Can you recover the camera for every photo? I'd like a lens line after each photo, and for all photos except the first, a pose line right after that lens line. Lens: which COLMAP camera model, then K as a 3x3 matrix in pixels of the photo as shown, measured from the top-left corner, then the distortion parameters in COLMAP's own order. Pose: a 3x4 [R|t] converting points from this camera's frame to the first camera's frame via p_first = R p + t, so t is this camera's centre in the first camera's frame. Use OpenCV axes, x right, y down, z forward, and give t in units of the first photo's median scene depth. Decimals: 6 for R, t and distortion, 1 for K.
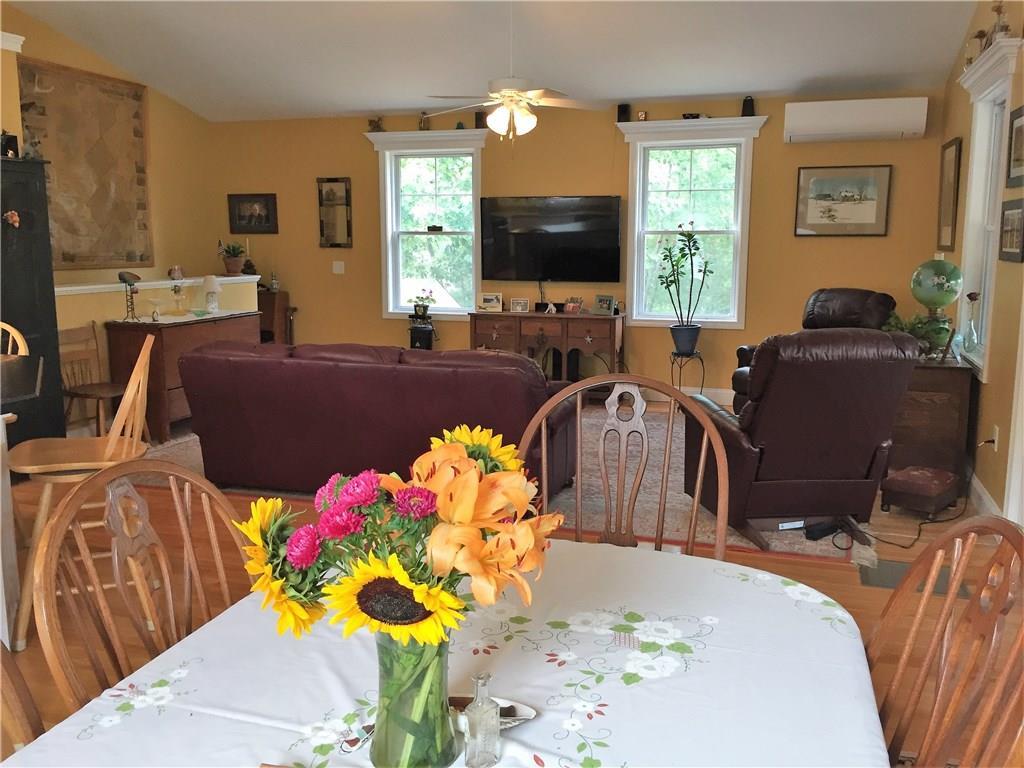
lens RADIAL K [[873.0, 0, 512.5], [0, 873.0, 370.4], [0, 0, 1]] dist [0.066187, -0.082894]
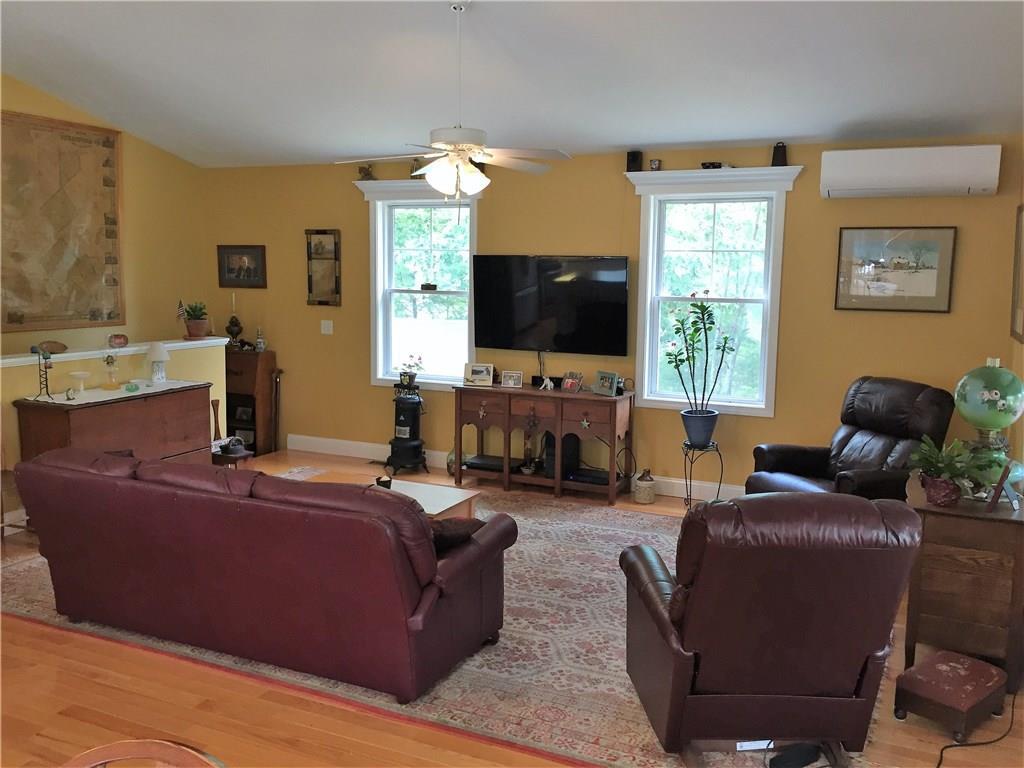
lens RADIAL K [[873.0, 0, 512.5], [0, 873.0, 370.4], [0, 0, 1]] dist [0.066187, -0.082894]
pose [[0.993081, 0.026581, -0.114385, 0.111530], [-0.029987, 0.999153, -0.028166, -0.060647], [0.113540, 0.031401, 0.993037, 0.140606]]
